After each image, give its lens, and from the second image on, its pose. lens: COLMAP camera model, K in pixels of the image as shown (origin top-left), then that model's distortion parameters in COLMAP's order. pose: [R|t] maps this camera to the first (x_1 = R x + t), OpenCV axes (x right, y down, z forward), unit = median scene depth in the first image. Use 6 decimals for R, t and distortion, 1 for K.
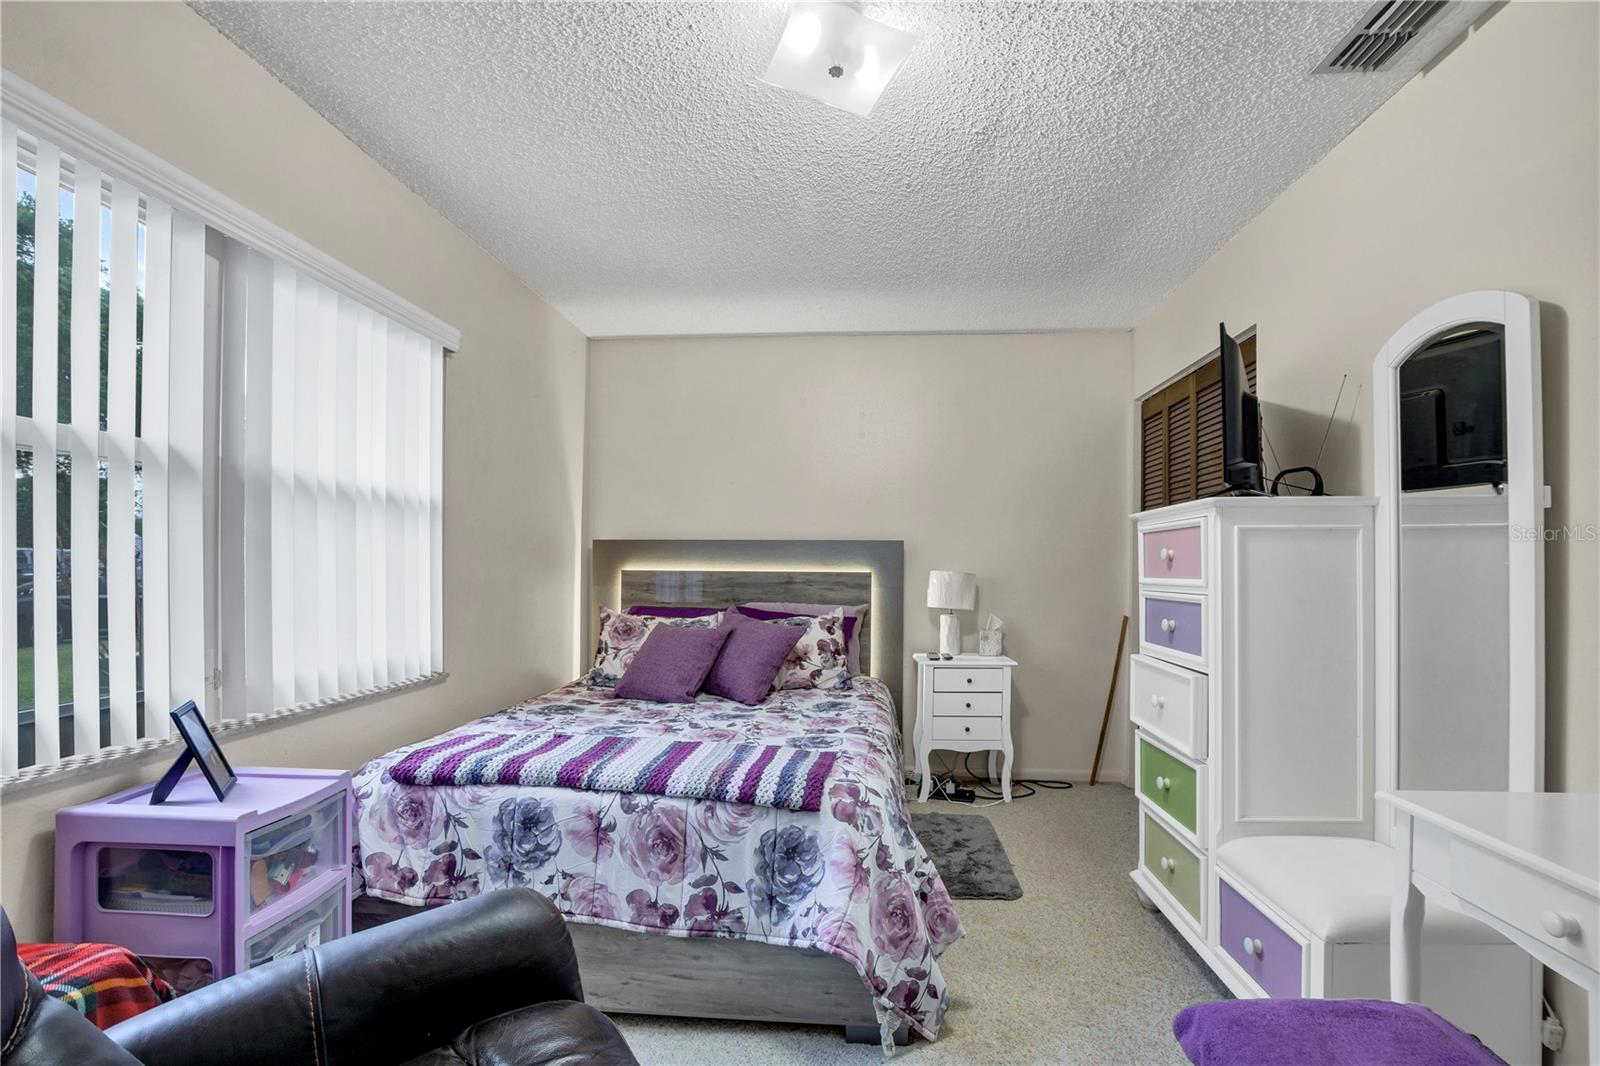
lens RADIAL K [[722.2, 0, 821.9], [0, 722.2, 570.9], [0, 0, 1]] dist [-0.036303, 0.008142]
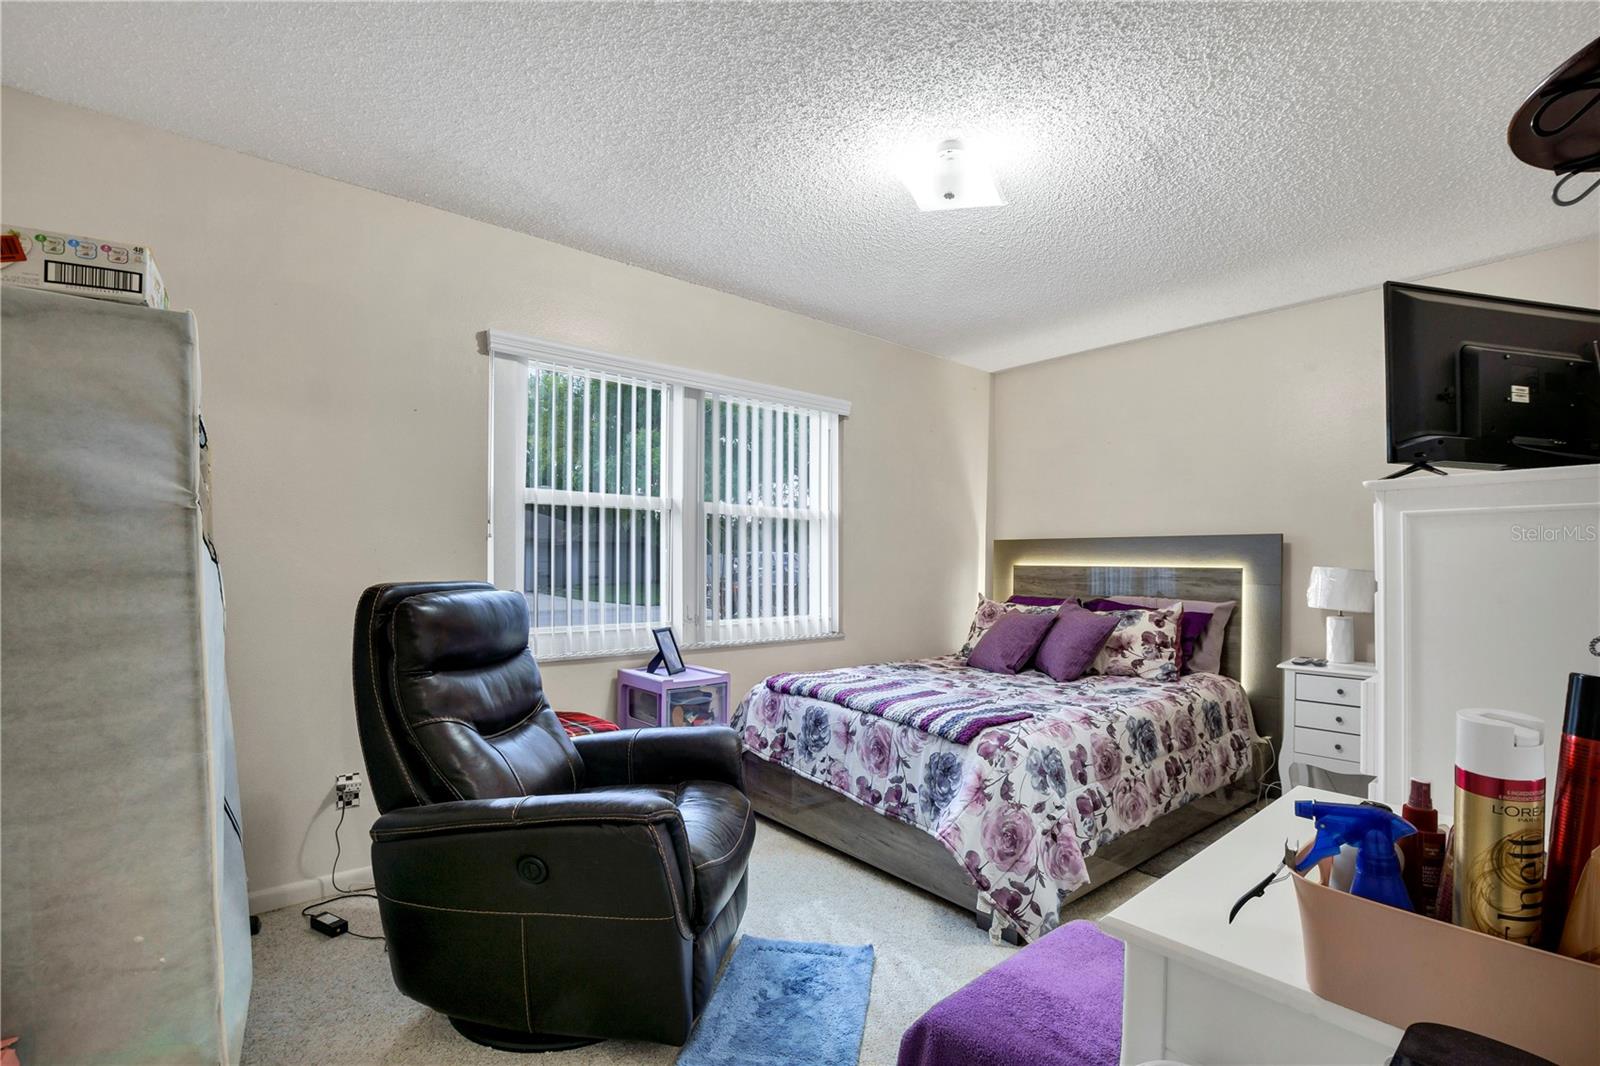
lens RADIAL K [[722.2, 0, 817.7], [0, 722.2, 562.7], [0, 0, 1]] dist [-0.036303, 0.008142]
pose [[0.696581, -0.001817, -0.717476, 0.741786], [-0.004738, 0.999963, -0.007132, 0.009841], [0.717463, 0.008367, 0.696547, -0.116183]]
